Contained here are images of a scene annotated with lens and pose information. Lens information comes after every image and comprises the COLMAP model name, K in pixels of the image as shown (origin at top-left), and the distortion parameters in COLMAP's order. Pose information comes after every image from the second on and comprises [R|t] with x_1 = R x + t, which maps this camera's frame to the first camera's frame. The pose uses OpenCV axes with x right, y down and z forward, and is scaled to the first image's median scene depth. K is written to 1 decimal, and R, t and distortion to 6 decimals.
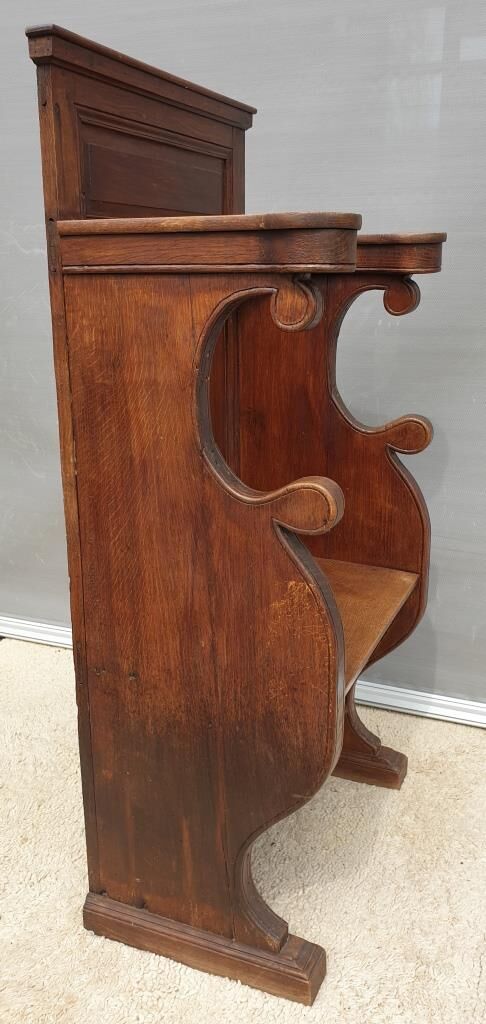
lens RADIAL K [[882.5, 0, 240.8], [0, 882.5, 487.6], [0, 0, 1]] dist [0.057267, -0.012058]
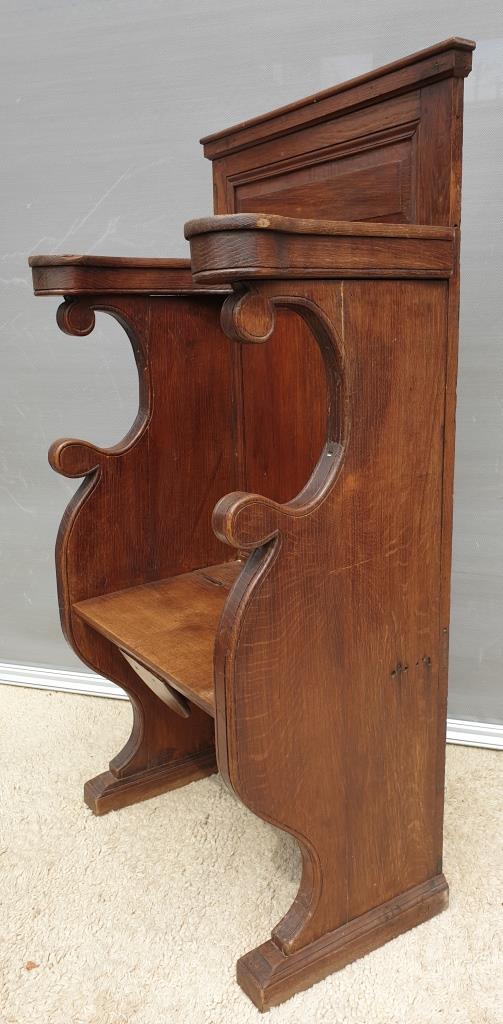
lens RADIAL K [[788.2, 0, 264.2], [0, 788.2, 516.7], [0, 0, 1]] dist [0.025162, 0.006258]
pose [[-0.536003, 0.221868, -0.814540, 0.942995], [-0.180735, 0.912320, 0.367433, -0.403365], [0.824642, 0.344161, -0.448907, 1.791347]]
